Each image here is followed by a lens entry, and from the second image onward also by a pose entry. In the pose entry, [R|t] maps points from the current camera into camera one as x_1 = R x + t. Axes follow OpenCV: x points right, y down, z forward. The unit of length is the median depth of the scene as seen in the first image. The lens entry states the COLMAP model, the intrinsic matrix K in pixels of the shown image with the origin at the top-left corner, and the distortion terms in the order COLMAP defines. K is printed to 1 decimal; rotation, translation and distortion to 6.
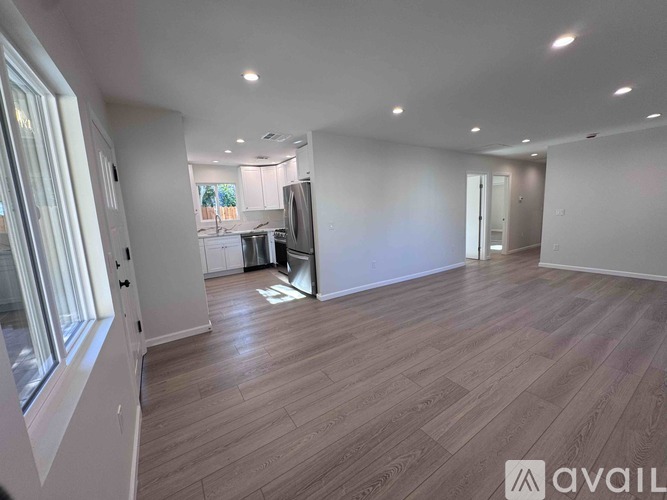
lens RADIAL K [[267.0, 0, 333.5], [0, 267.0, 250.0], [0, 0, 1]] dist [-0.001717, -0.000042]
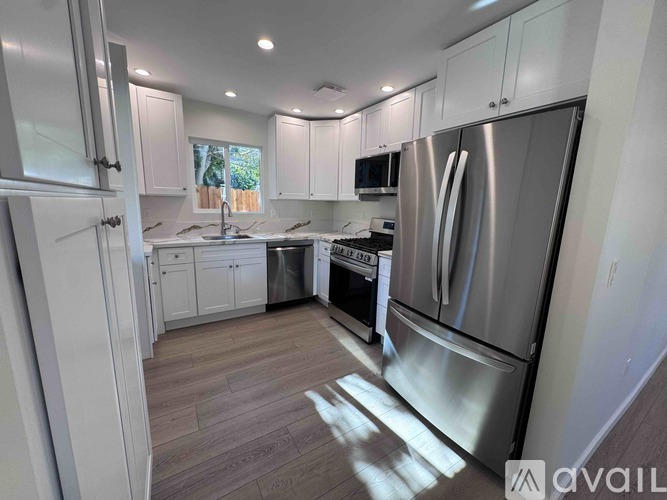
lens RADIAL K [[267.0, 0, 333.5], [0, 267.0, 250.0], [0, 0, 1]] dist [-0.001717, -0.000042]
pose [[0.996227, 0.086151, -0.010447, -0.218968], [-0.085973, 0.996161, 0.016505, -0.066883], [0.011829, -0.015545, 0.999809, 0.497411]]
